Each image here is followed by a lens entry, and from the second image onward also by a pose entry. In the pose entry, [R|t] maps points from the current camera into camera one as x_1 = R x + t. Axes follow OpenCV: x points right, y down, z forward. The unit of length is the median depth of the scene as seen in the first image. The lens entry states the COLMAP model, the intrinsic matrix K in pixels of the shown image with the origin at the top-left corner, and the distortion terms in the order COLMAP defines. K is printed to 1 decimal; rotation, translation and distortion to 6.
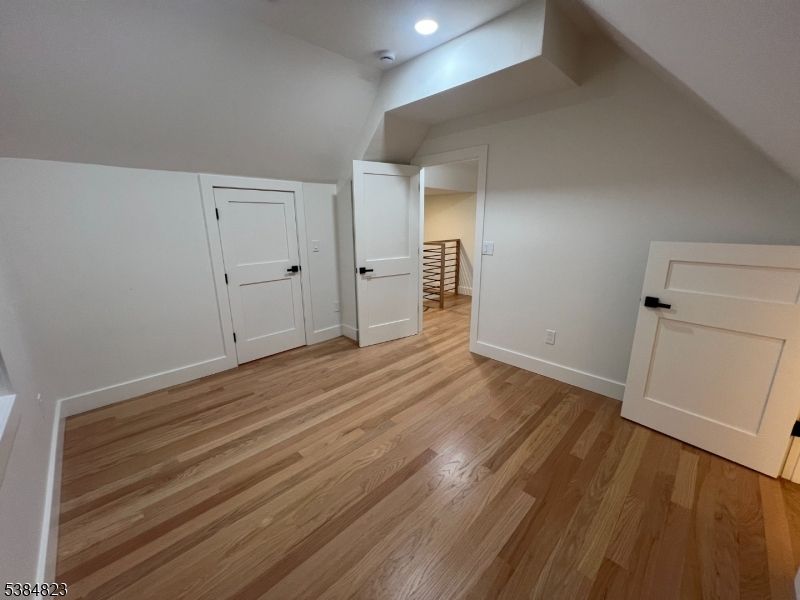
lens RADIAL K [[318.6, 0, 398.6], [0, 318.6, 301.3], [0, 0, 1]] dist [-0.000679, -0.000043]
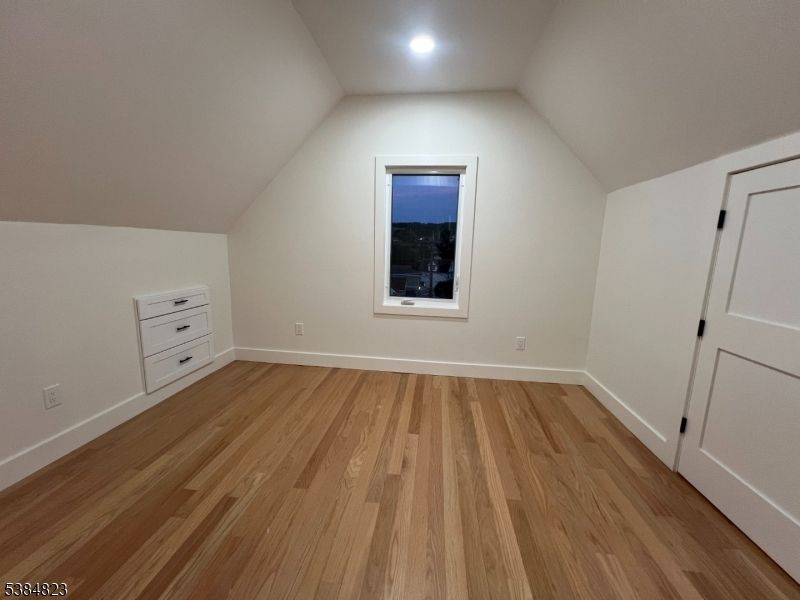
lens RADIAL K [[321.4, 0, 393.4], [0, 321.4, 291.3], [0, 0, 1]] dist [0.000146, 0.000064]
pose [[-0.789870, 0.071150, -0.609133, 0.345324], [-0.169487, 0.929238, 0.328315, -0.297249], [0.589389, 0.362566, -0.721918, 1.367257]]
